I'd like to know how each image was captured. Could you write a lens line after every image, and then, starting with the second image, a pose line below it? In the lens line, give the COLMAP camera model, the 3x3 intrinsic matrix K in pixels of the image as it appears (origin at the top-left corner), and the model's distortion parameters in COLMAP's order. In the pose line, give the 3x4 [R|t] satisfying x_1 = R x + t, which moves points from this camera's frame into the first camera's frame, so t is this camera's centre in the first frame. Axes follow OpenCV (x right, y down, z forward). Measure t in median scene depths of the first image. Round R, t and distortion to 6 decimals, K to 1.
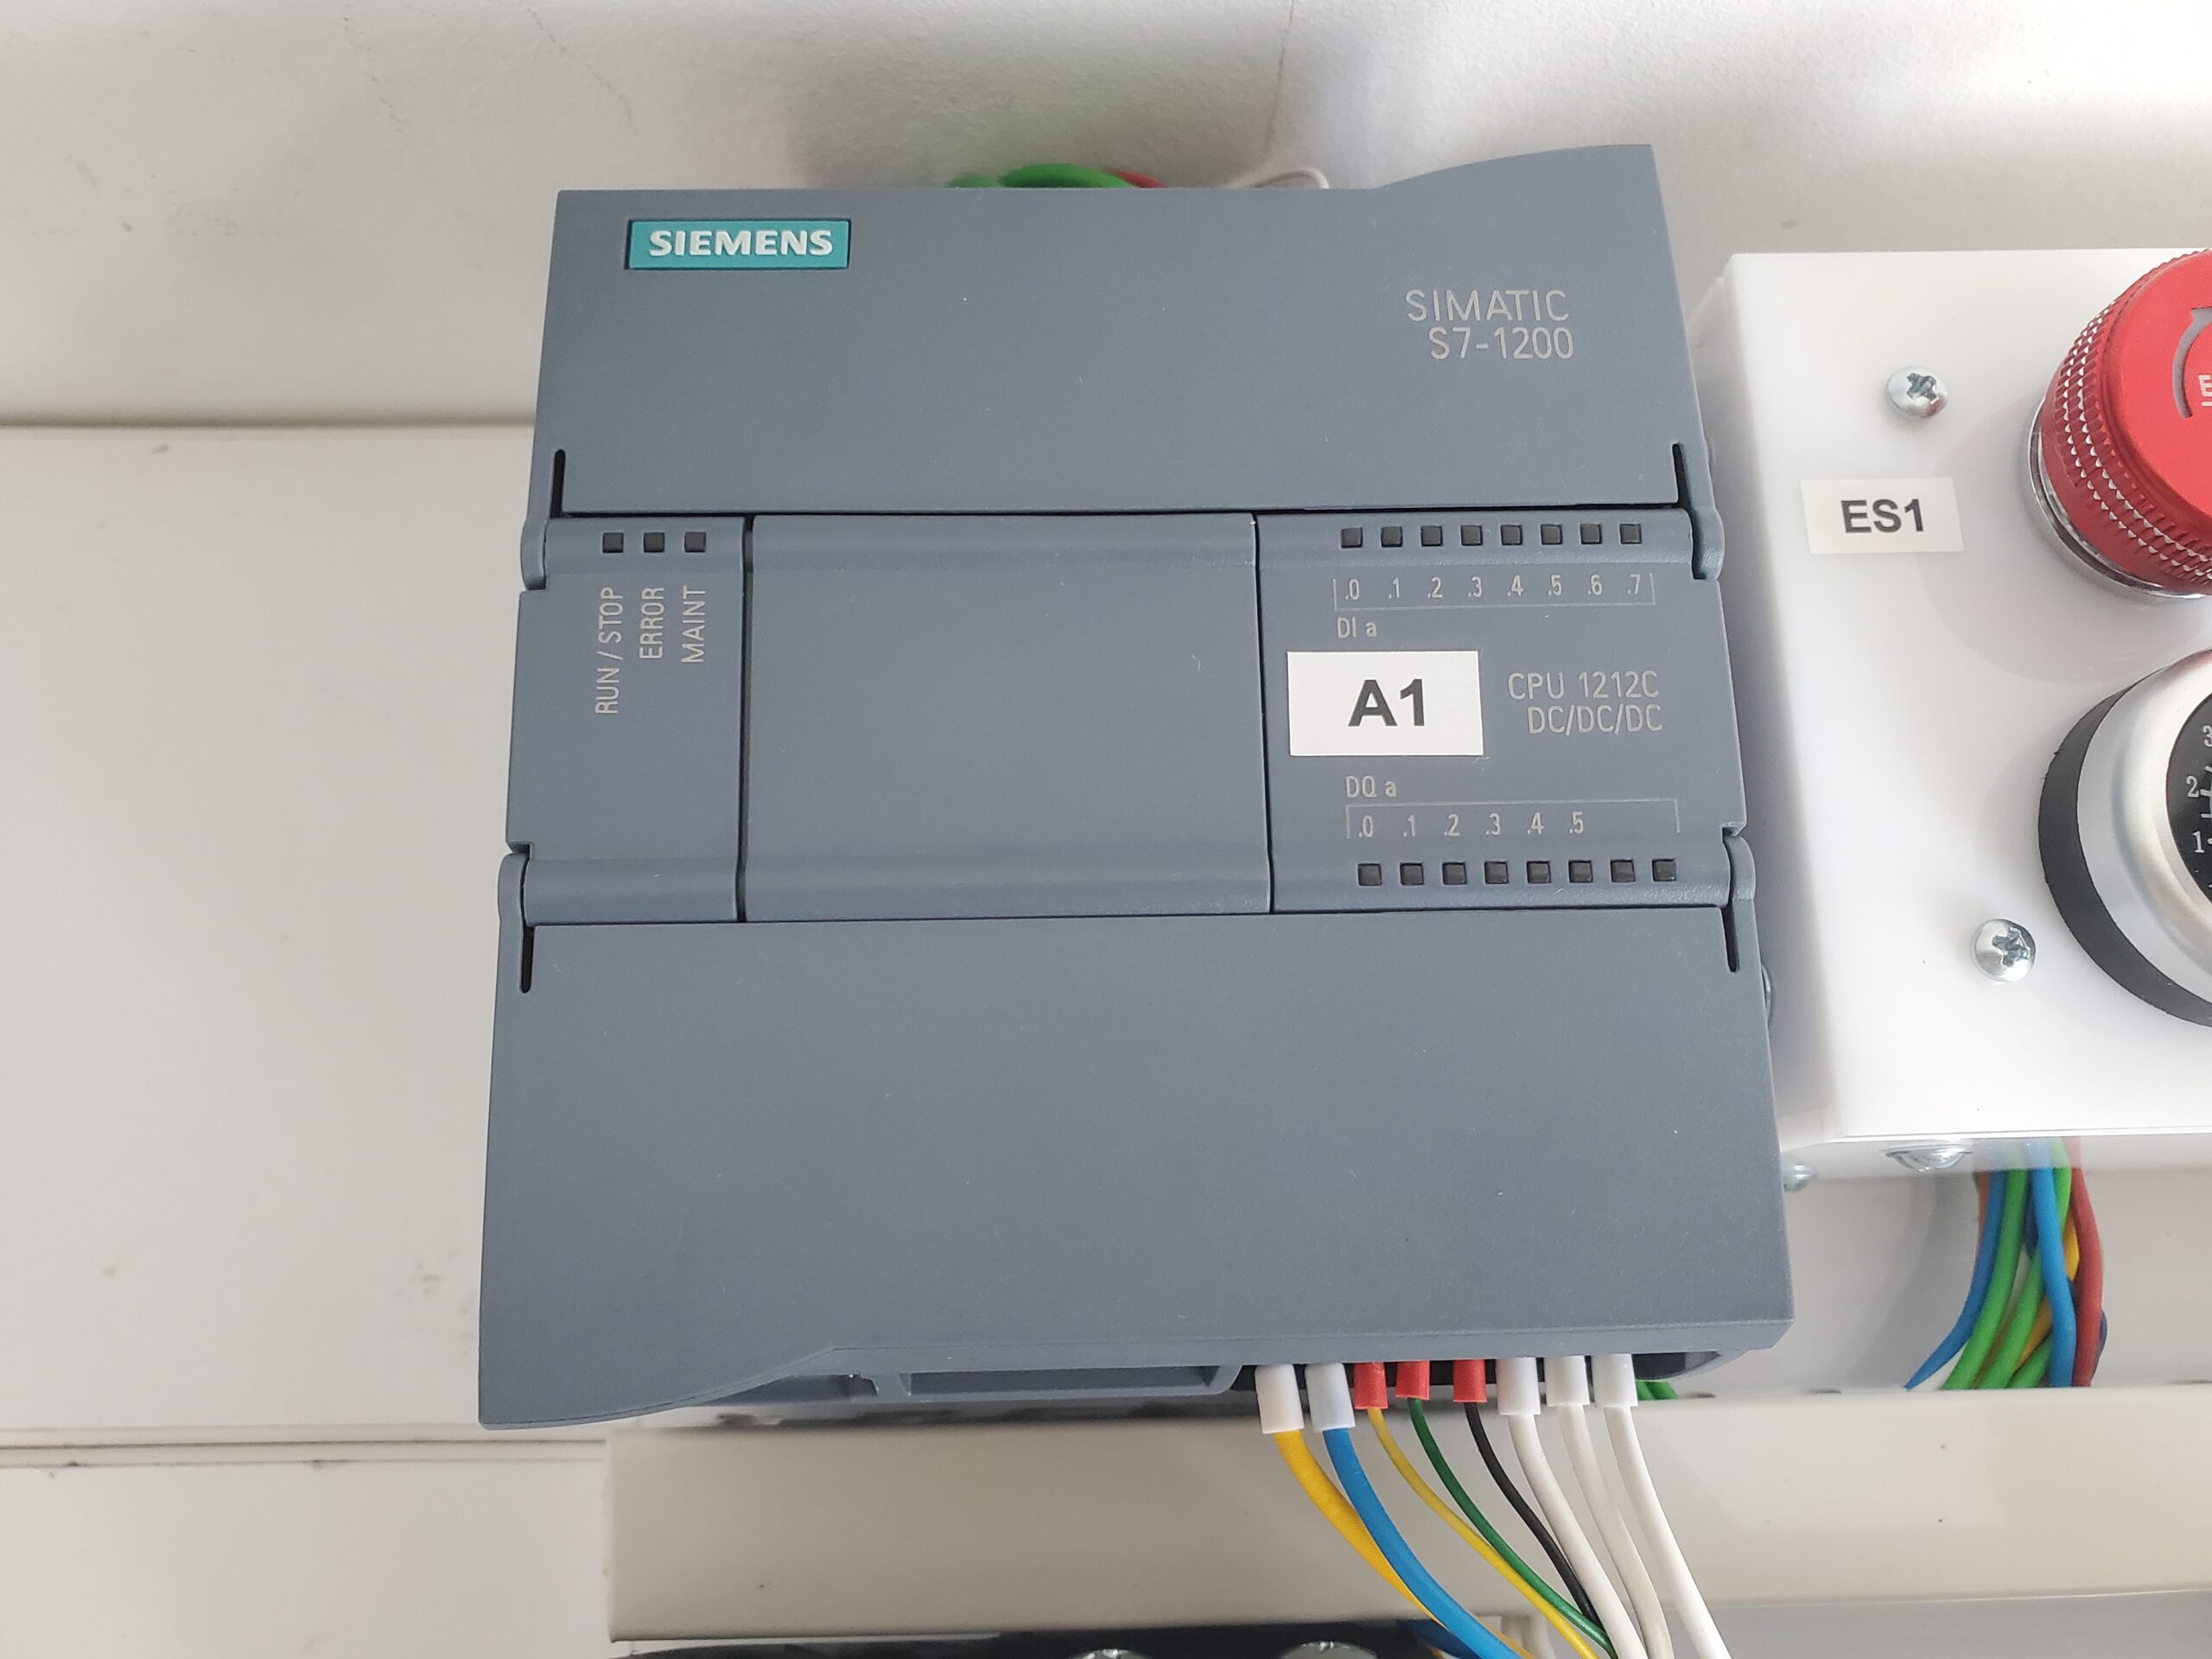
lens RADIAL K [[1652.8, 0, 1101.5], [0, 1652.8, 838.1], [0, 0, 1]] dist [-0.003026, 0.011523]
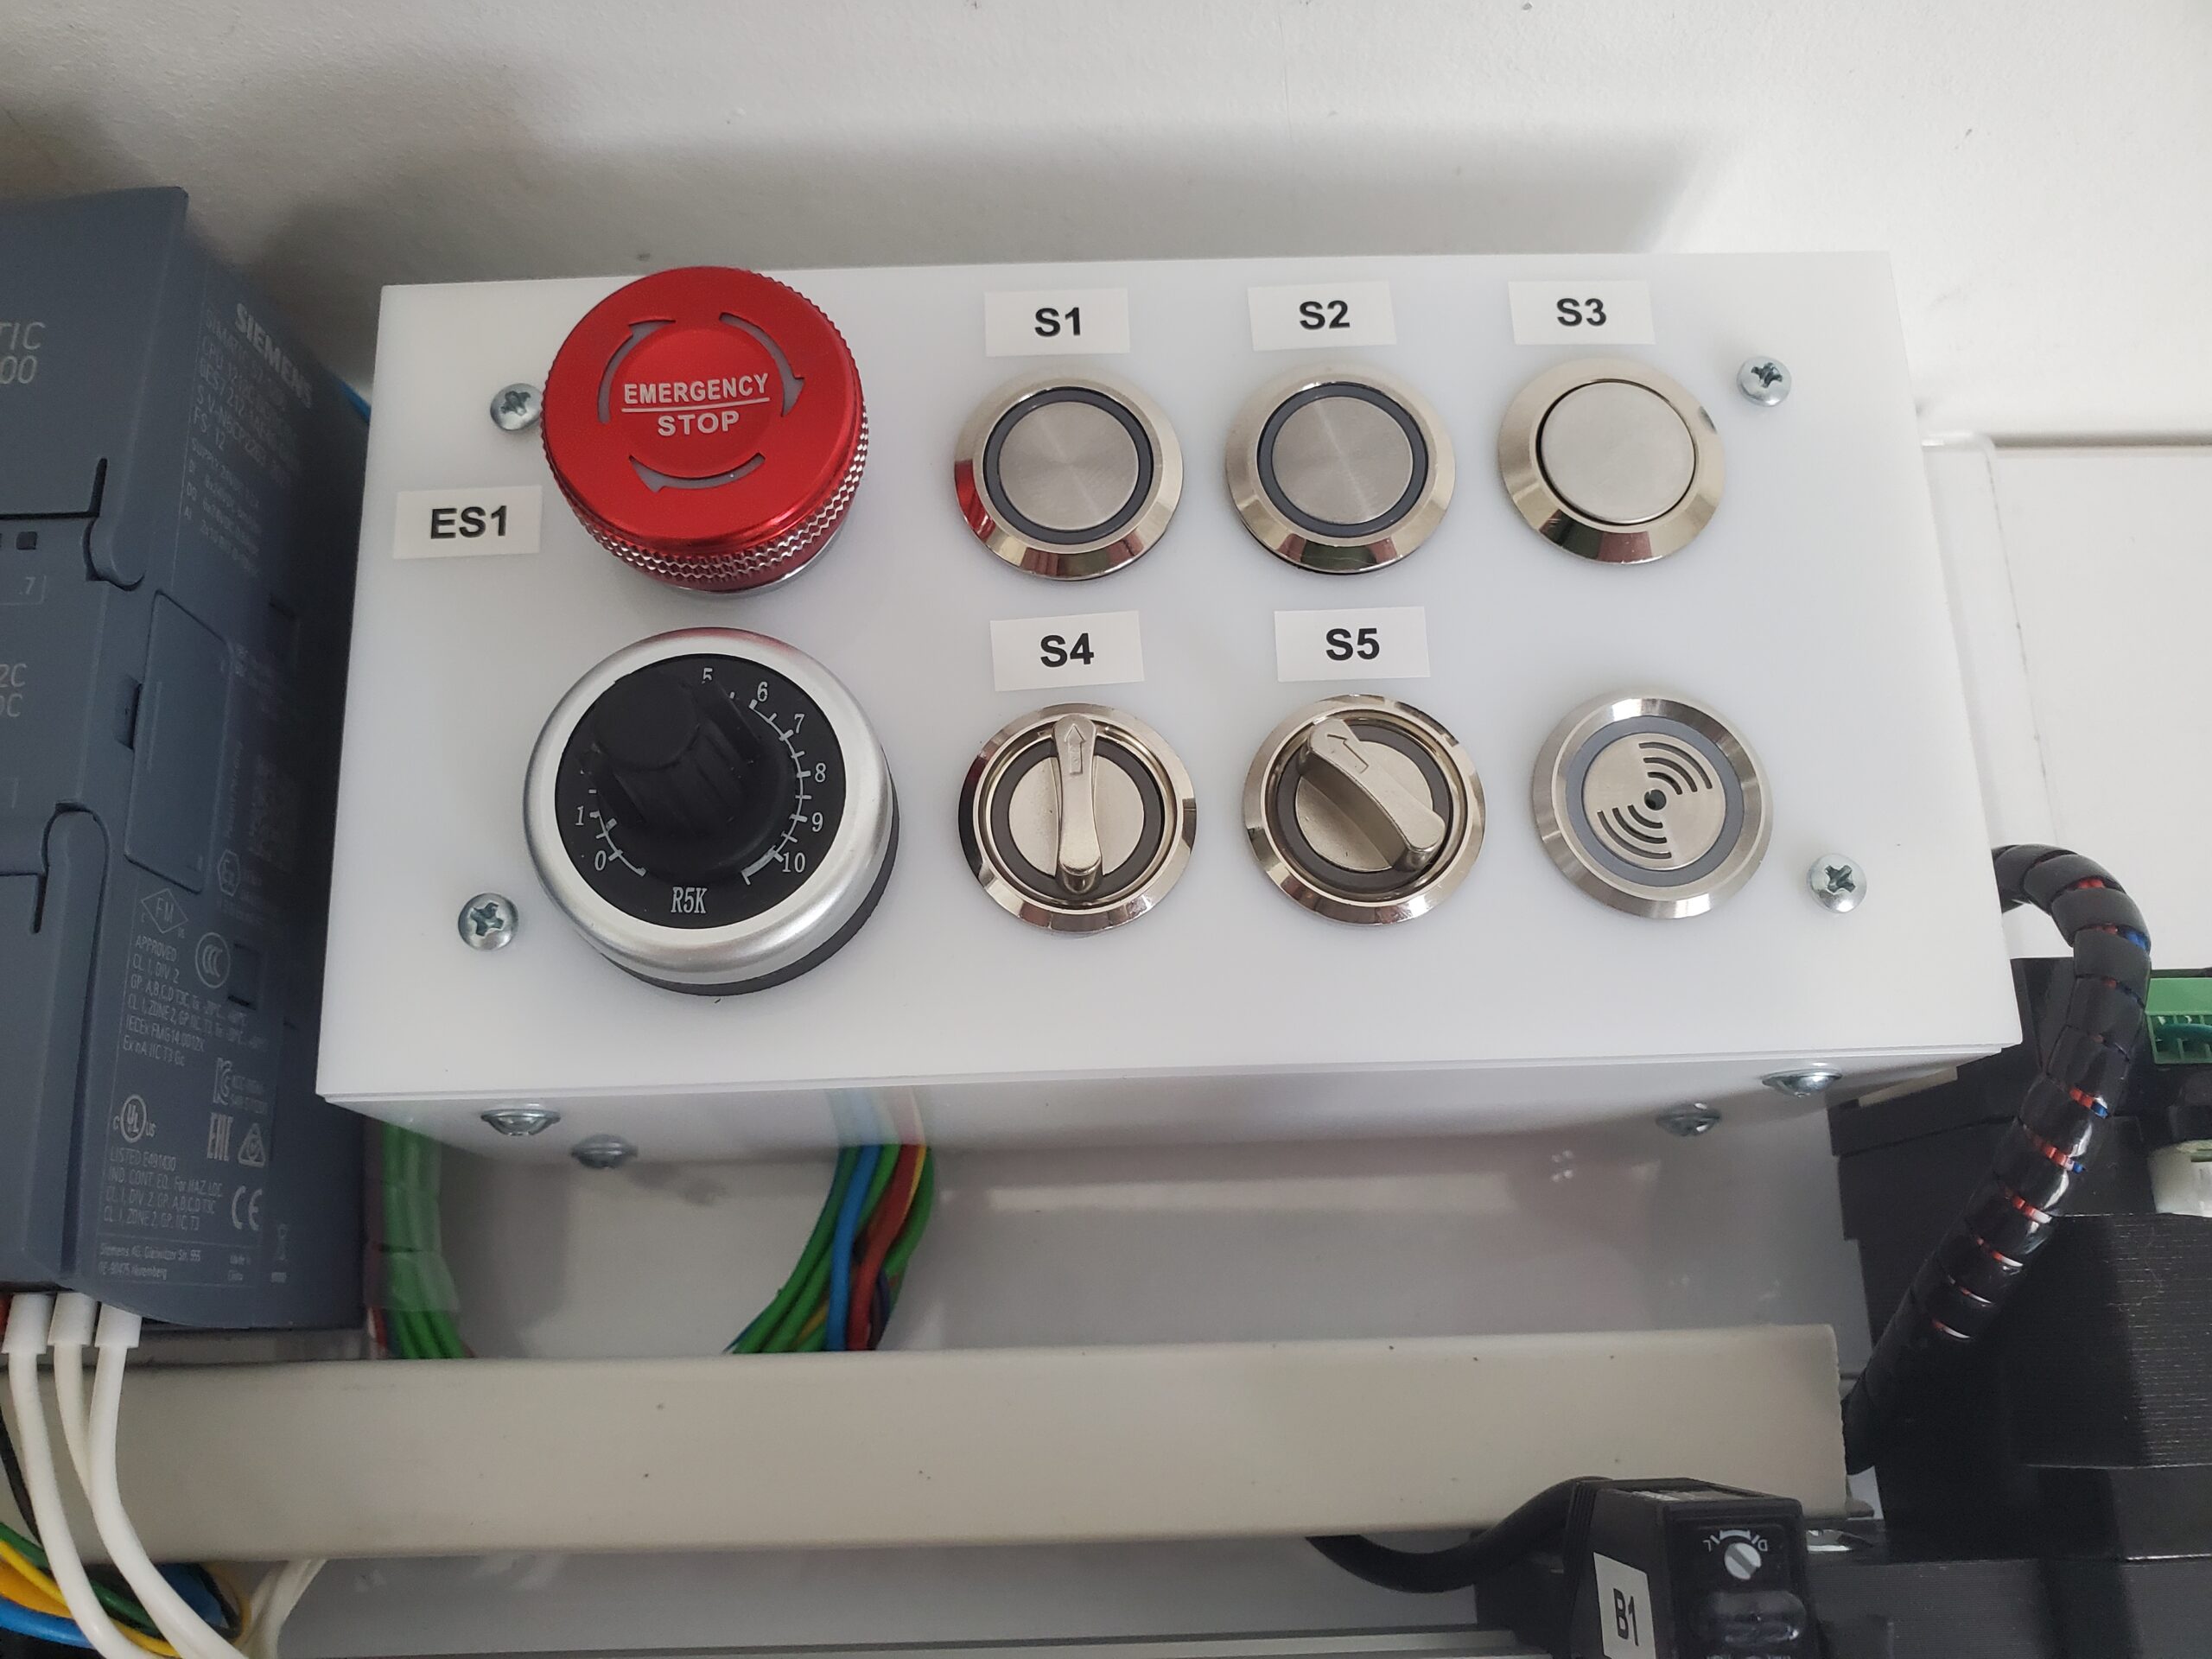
lens RADIAL K [[1652.8, 0, 1106.6], [0, 1652.8, 821.7], [0, 0, 1]] dist [-0.003026, 0.011523]
pose [[0.999384, -0.020809, -0.028243, 0.916075], [0.019567, 0.998859, -0.043556, 0.055559], [0.029117, 0.042976, 0.998652, -0.056564]]
